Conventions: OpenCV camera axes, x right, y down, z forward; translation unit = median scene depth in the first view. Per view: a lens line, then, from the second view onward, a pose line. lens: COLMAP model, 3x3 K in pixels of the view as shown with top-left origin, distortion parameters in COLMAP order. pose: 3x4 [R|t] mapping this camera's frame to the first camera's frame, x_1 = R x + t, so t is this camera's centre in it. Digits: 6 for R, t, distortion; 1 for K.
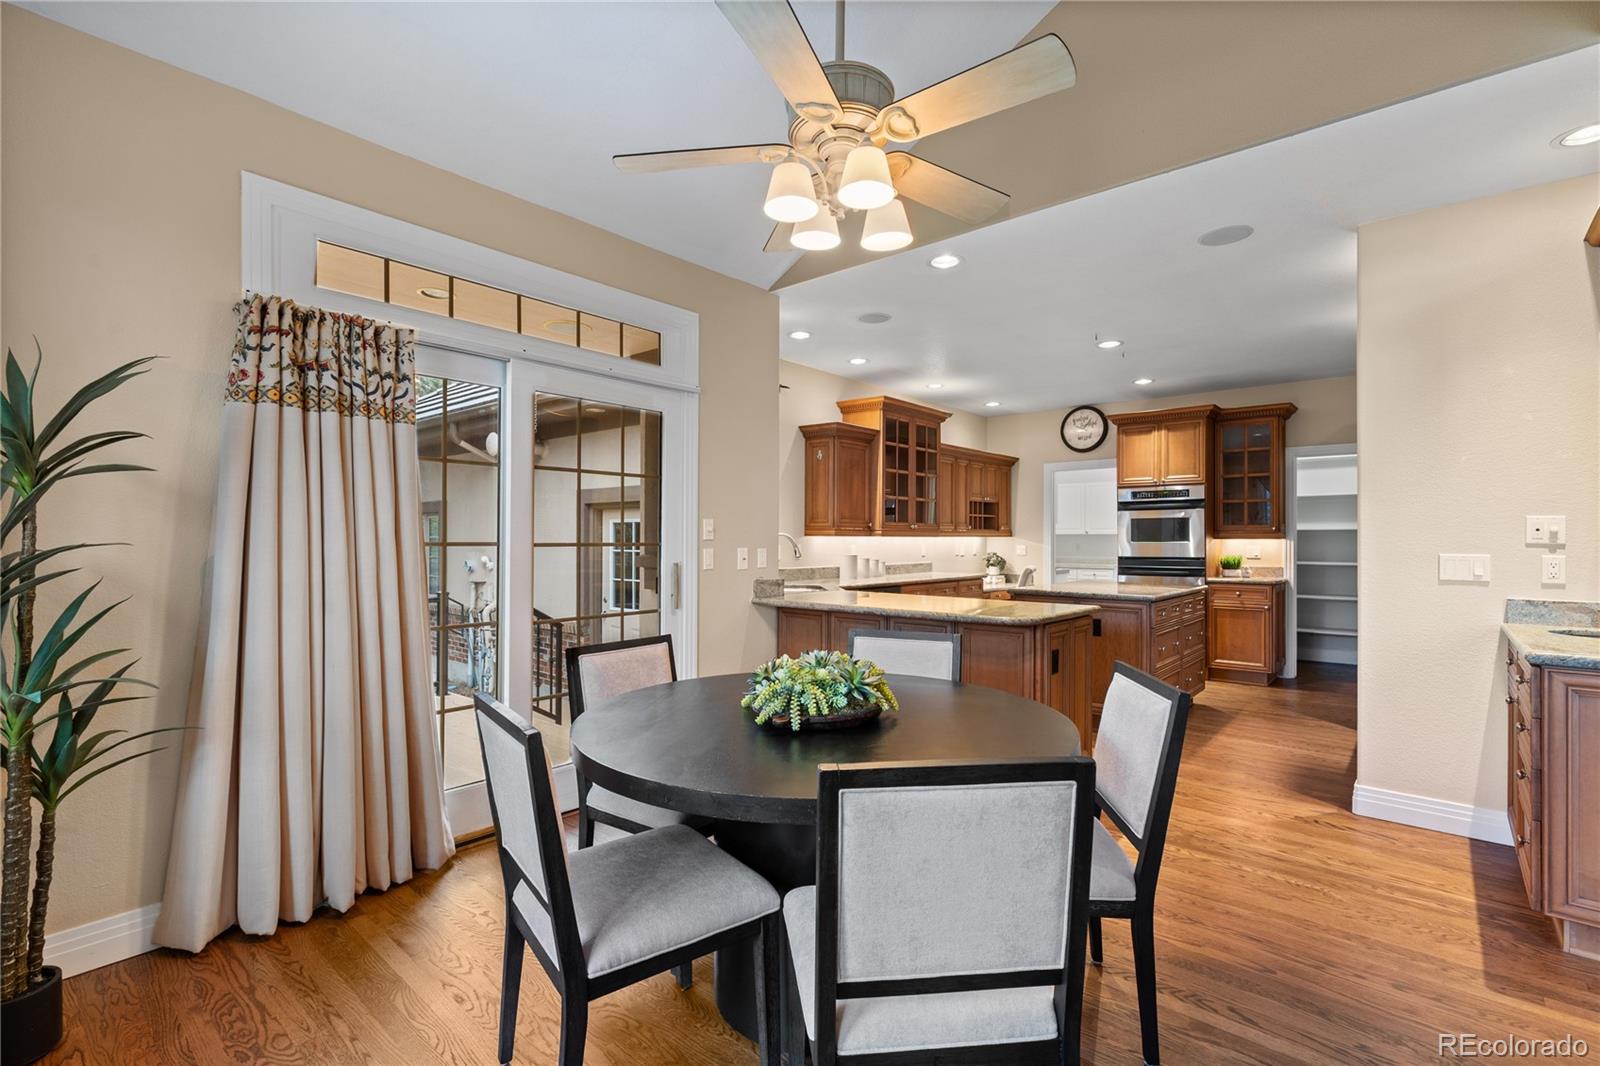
lens RADIAL K [[717.6, 0, 800.0], [0, 717.6, 533.0], [0, 0, 1]] dist [0.002431, -0.000067]
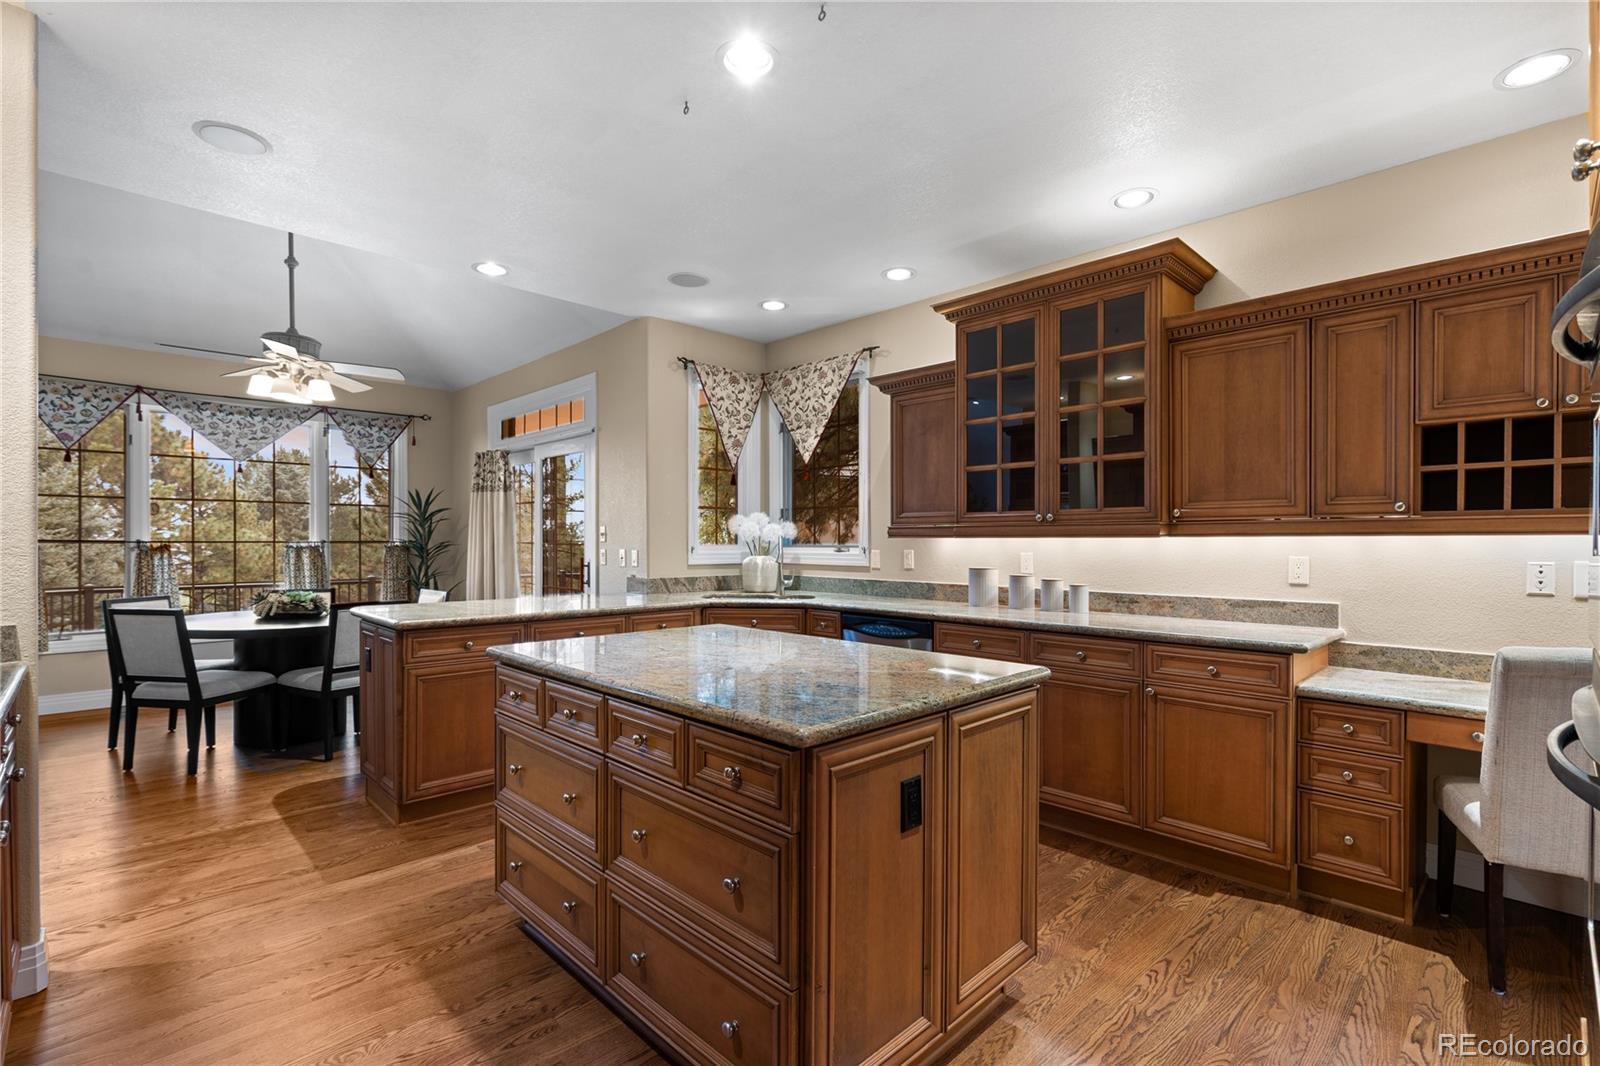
lens RADIAL K [[724.3, 0, 800.9], [0, 724.3, 543.1], [0, 0, 1]] dist [-0.000799, 0.000143]
pose [[-0.074925, -0.000420, -0.997189, 0.674442], [0.004925, 0.999988, -0.000791, 0.008983], [0.997177, -0.004970, -0.074922, 0.852673]]
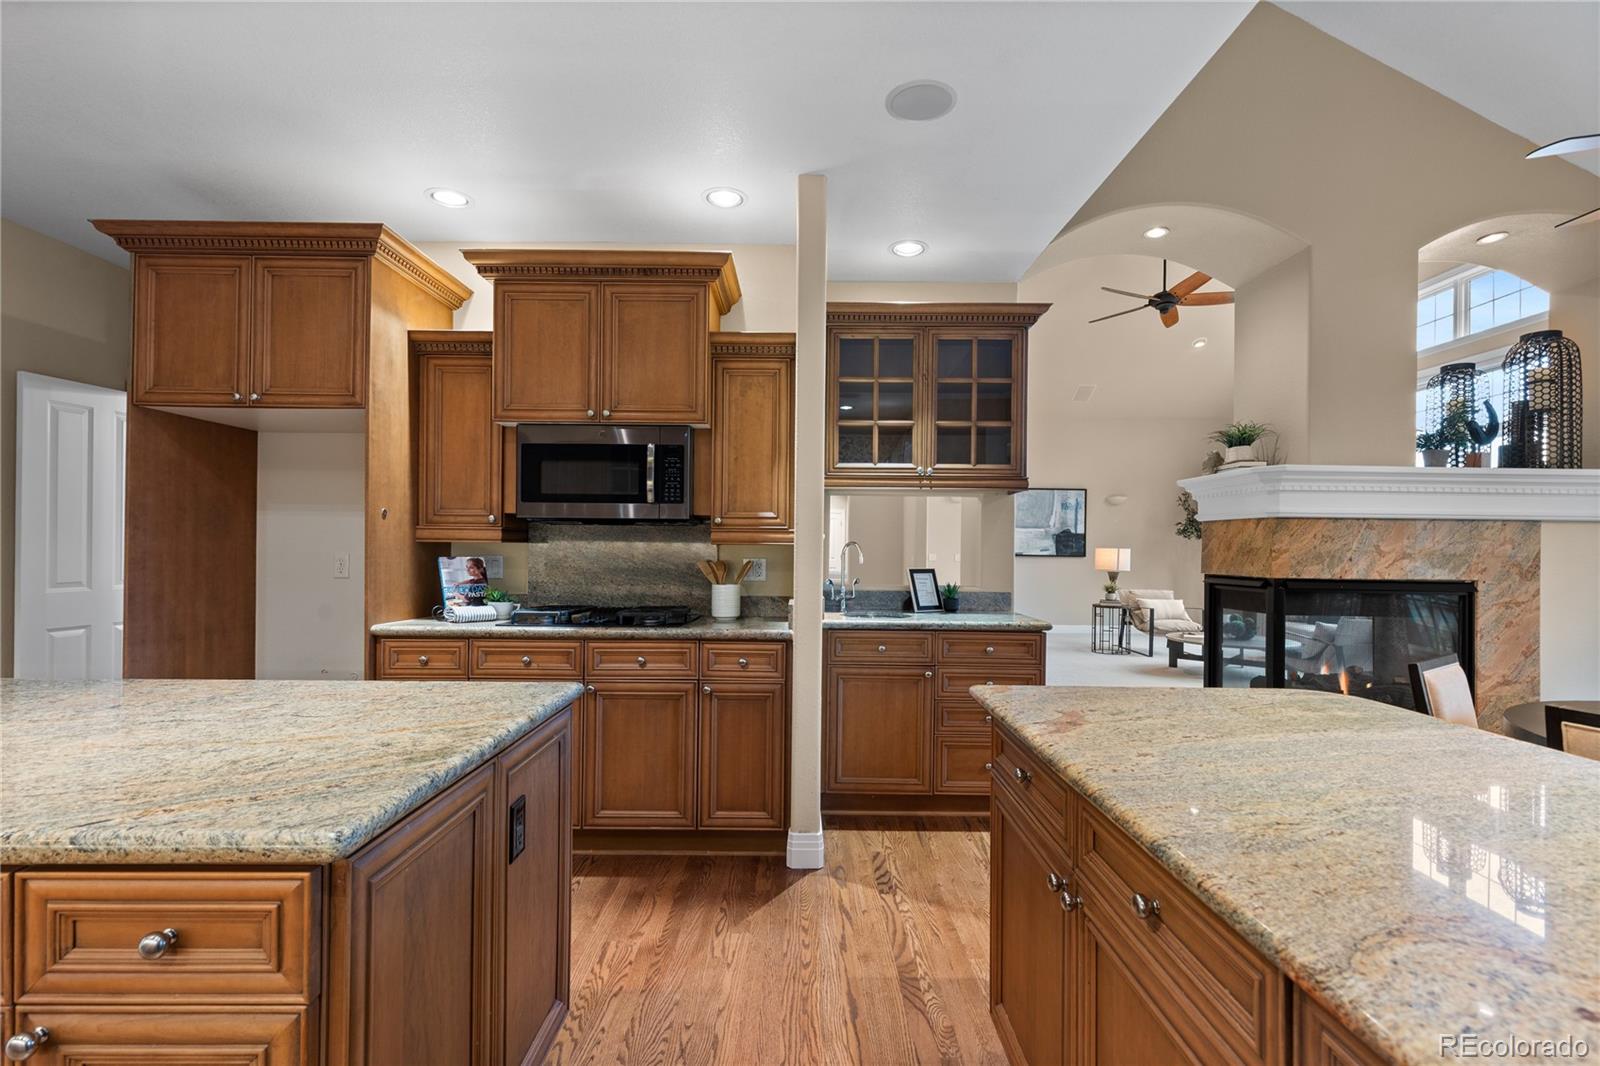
lens RADIAL K [[723.4, 0, 806.3], [0, 723.4, 542.9], [0, 0, 1]] dist [0.003095, -0.000874]
pose [[-0.662242, -0.007453, 0.749253, 0.073452], [-0.019664, 0.999779, -0.007436, 0.006846], [-0.749032, -0.019657, -0.662242, 0.789942]]
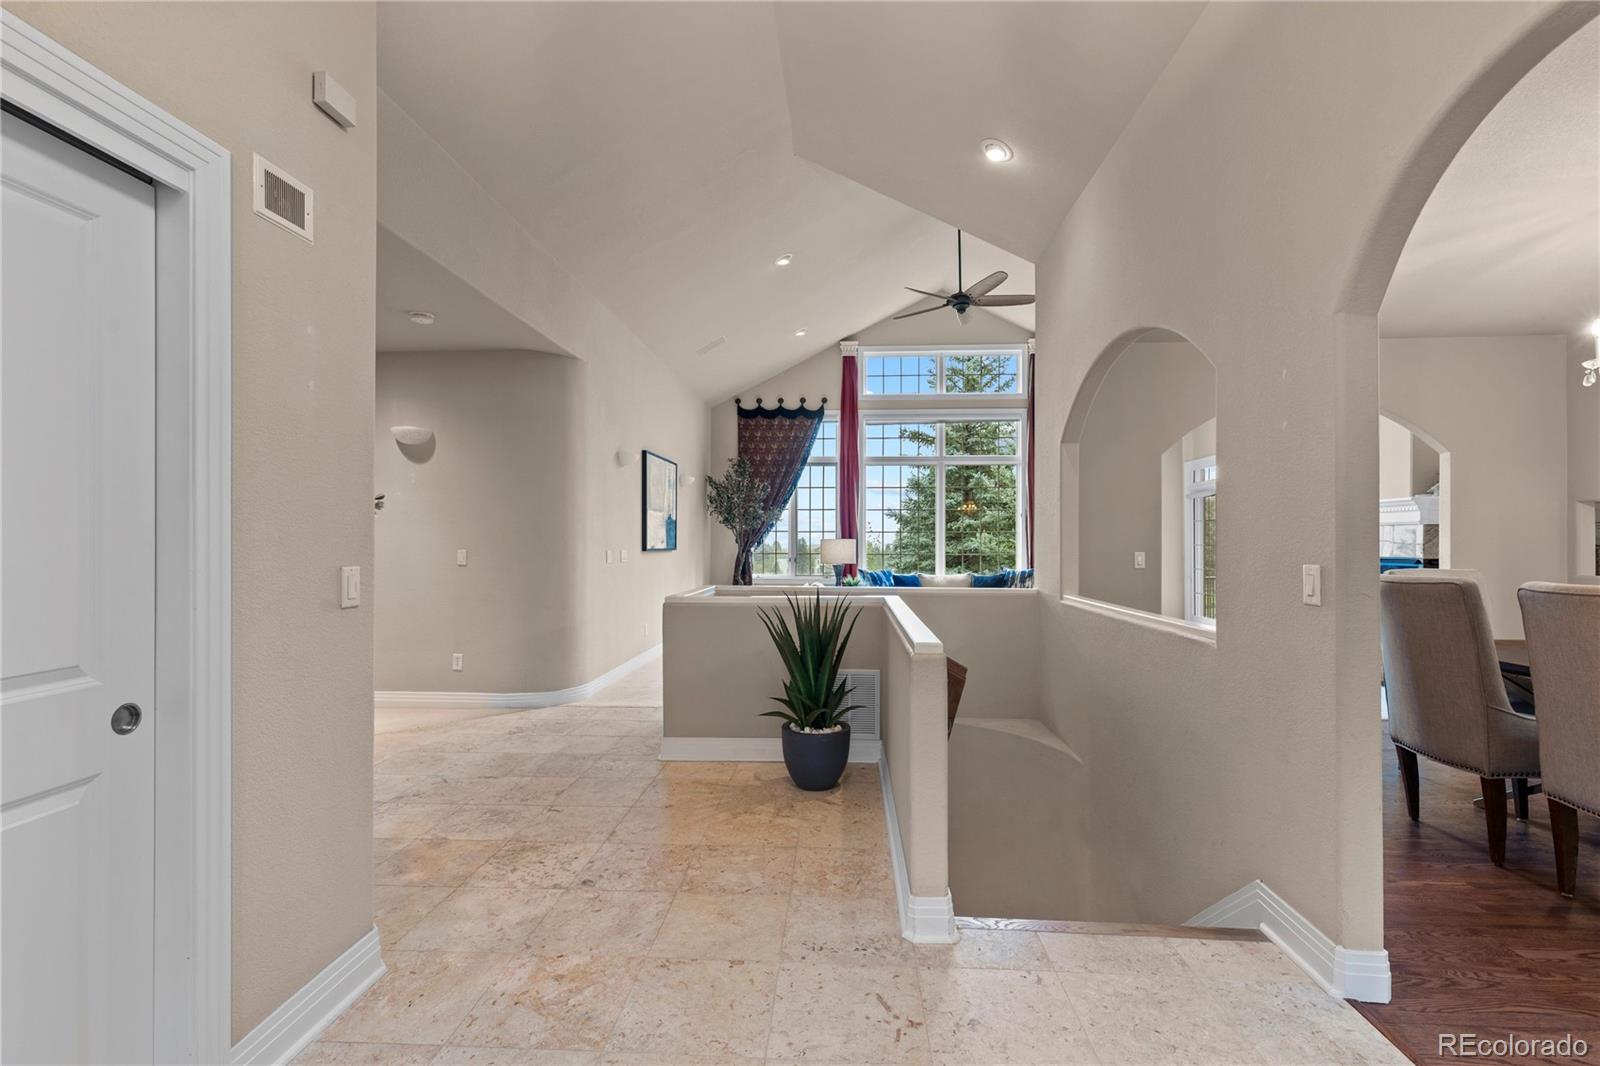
lens RADIAL K [[729.0, 0, 804.8], [0, 729.0, 535.8], [0, 0, 1]] dist [0.002650, 0.000183]
pose [[-0.792744, -0.009941, -0.609474, 1.524609], [-0.001407, 0.999894, -0.014478, 0.007440], [0.609553, -0.010620, -0.792674, 0.399061]]
